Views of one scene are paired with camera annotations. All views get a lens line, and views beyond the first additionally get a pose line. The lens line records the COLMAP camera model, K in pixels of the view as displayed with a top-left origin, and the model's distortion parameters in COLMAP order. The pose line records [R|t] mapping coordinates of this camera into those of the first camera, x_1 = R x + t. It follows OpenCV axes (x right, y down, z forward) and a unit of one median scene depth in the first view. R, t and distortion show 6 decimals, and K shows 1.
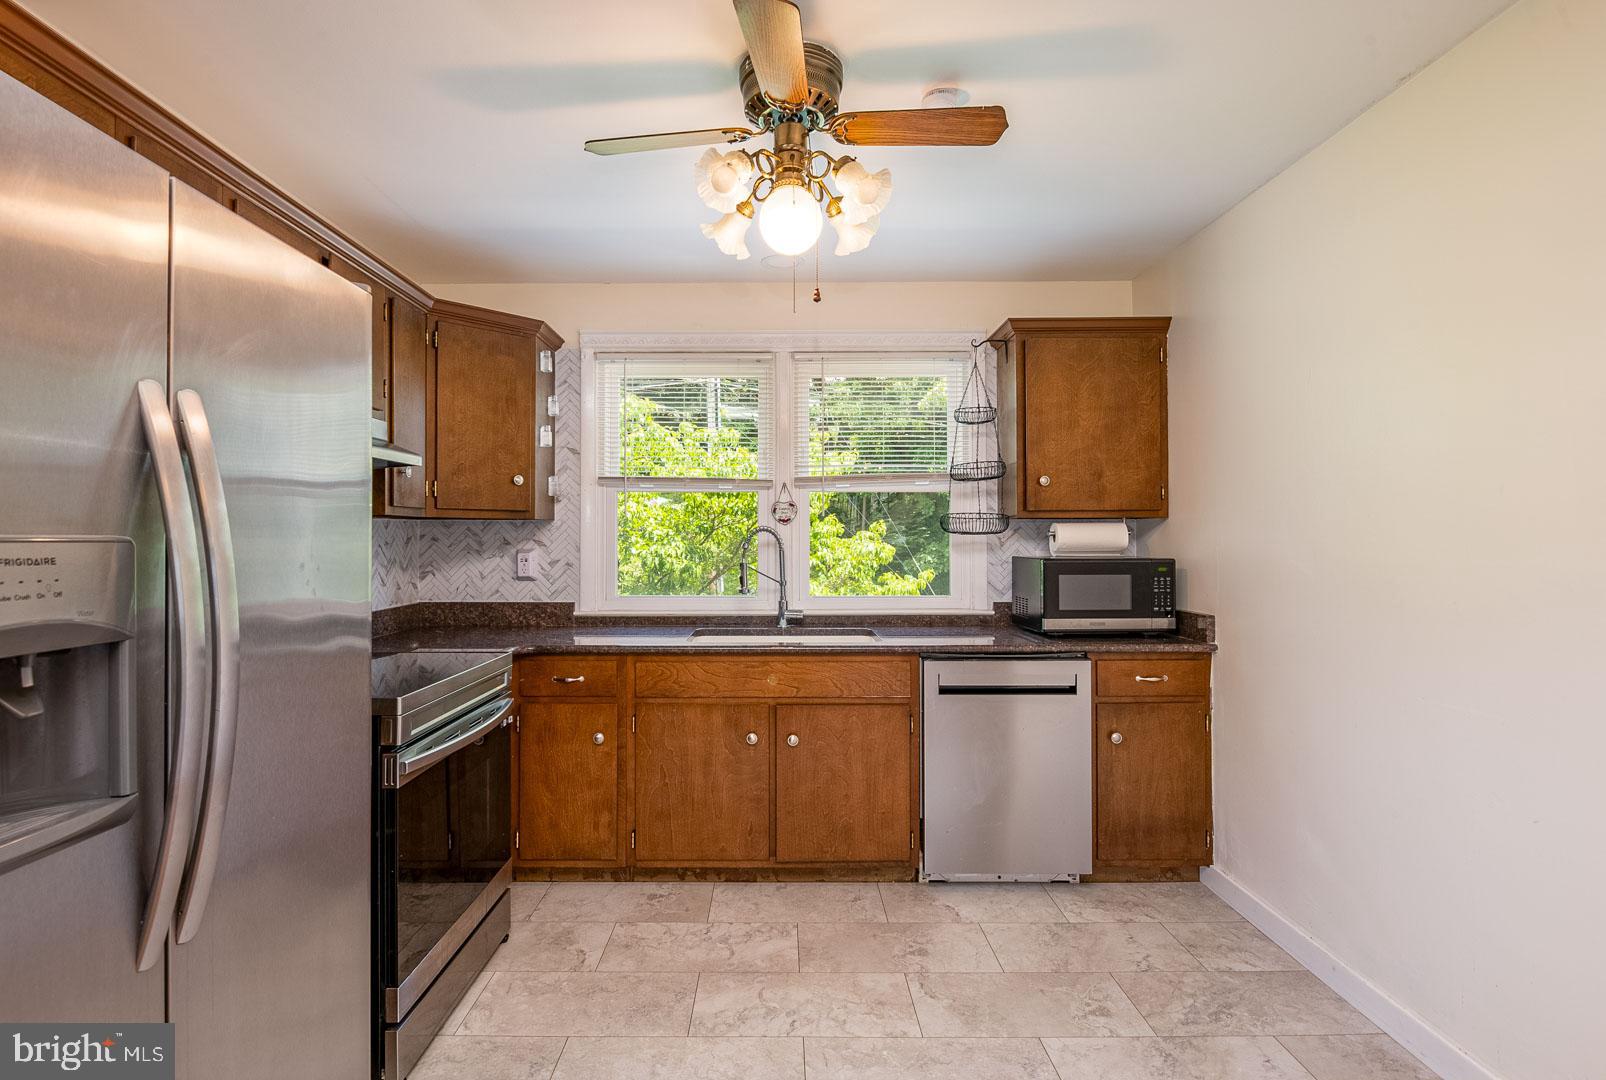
lens RADIAL K [[807.9, 0, 779.7], [0, 807.9, 538.2], [0, 0, 1]] dist [-0.000410, -0.011917]
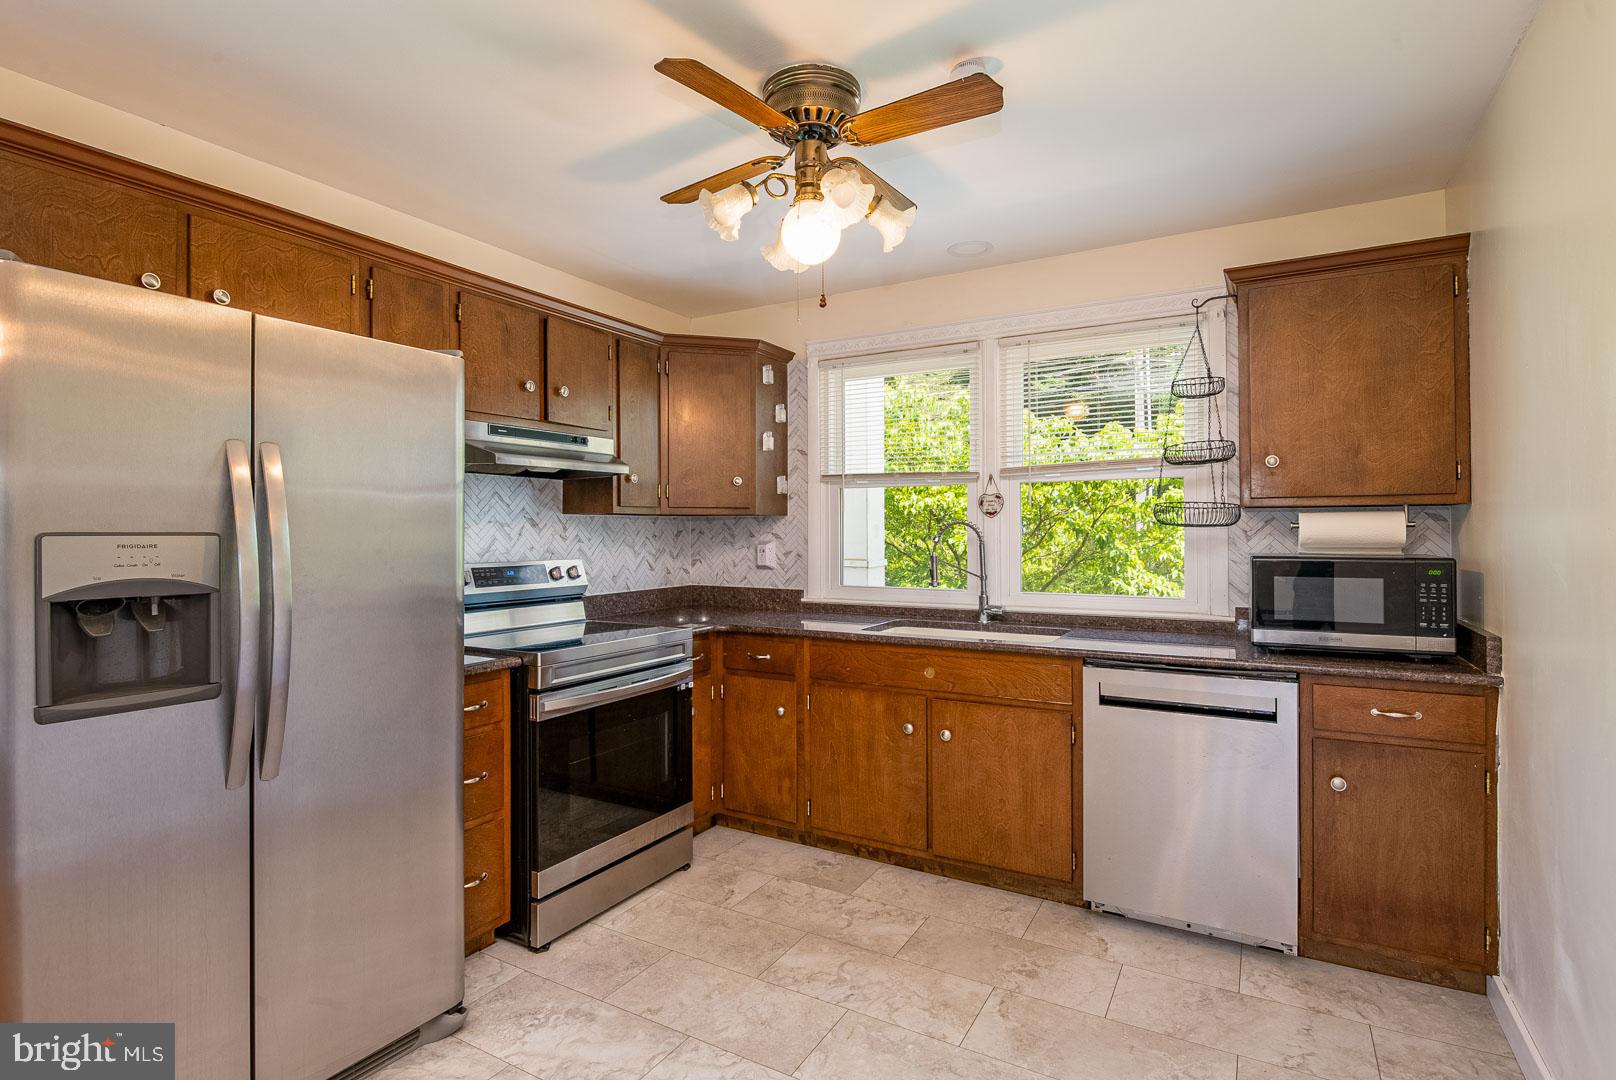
lens RADIAL K [[812.9, 0, 784.5], [0, 812.9, 538.2], [0, 0, 1]] dist [-0.000410, -0.011917]
pose [[0.858618, 0.003621, -0.512604, 0.352580], [0.001223, 0.999958, 0.009114, -0.001261], [0.512615, -0.008452, 0.858577, 0.042207]]
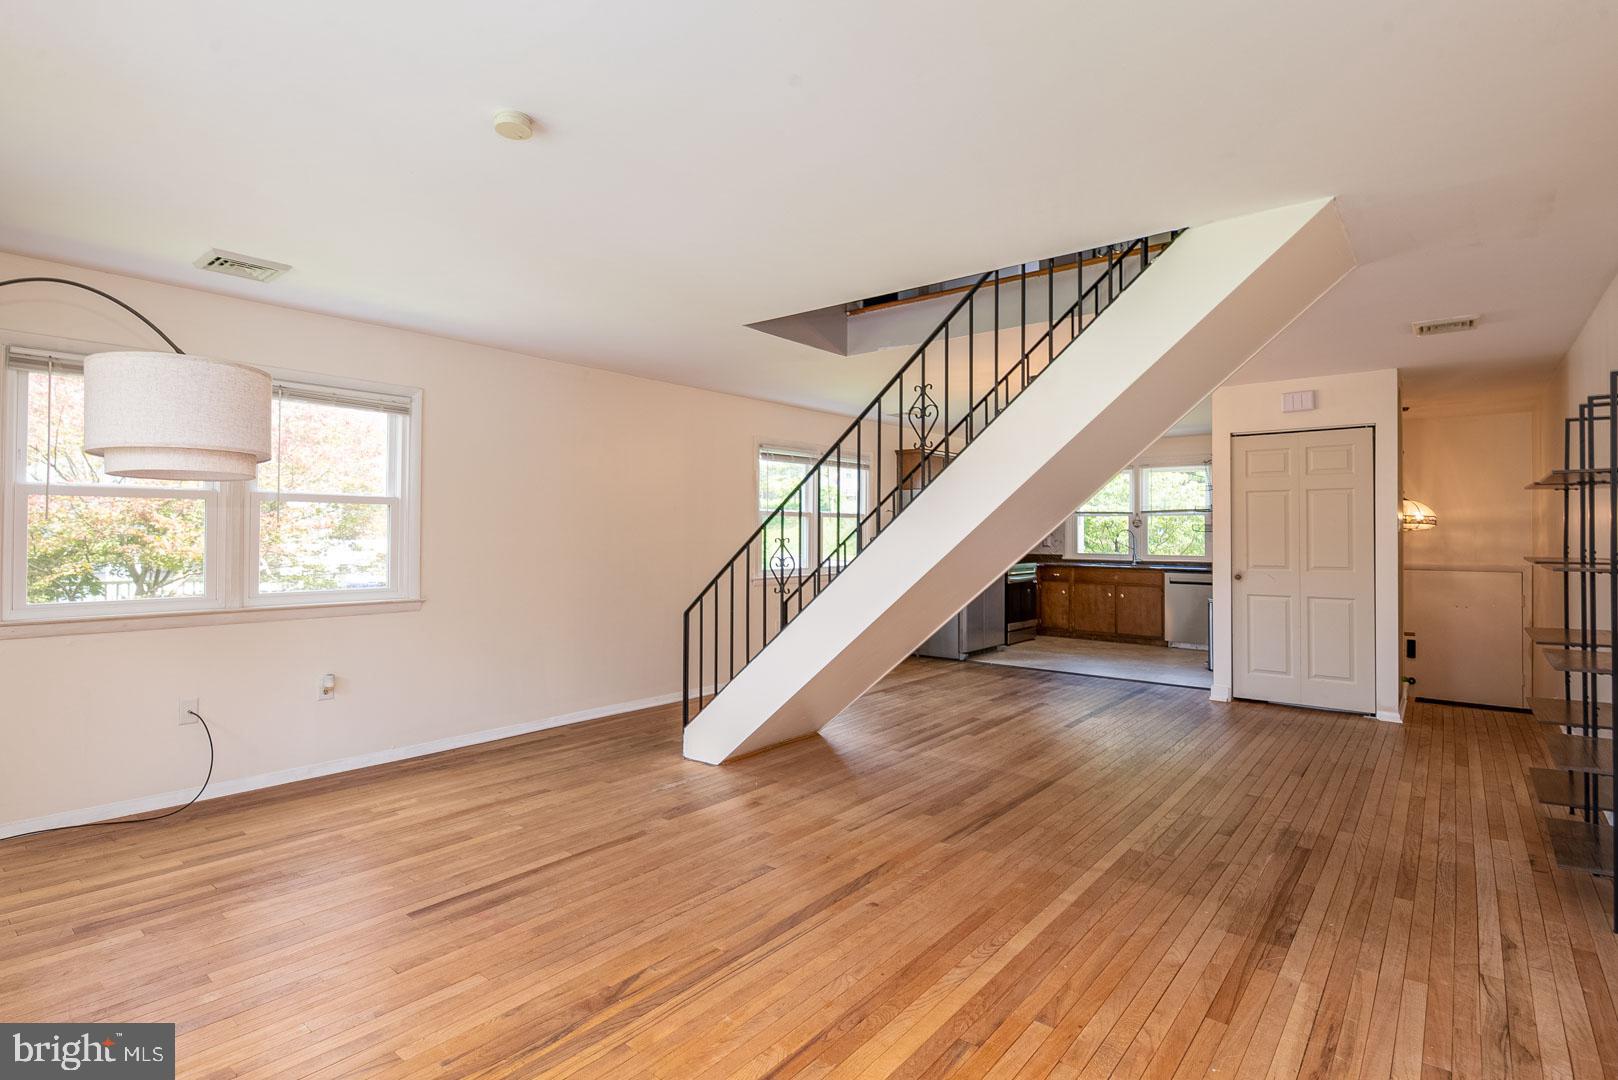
lens RADIAL K [[786.1, 0, 809.0], [0, 786.1, 540.0], [0, 0, 1]] dist [0.001288, 0.000210]
pose [[0.771172, 0.008090, -0.636575, 1.034577], [-0.000040, 0.999920, 0.012660, -0.011803], [0.636627, -0.009737, 0.771111, -2.182140]]
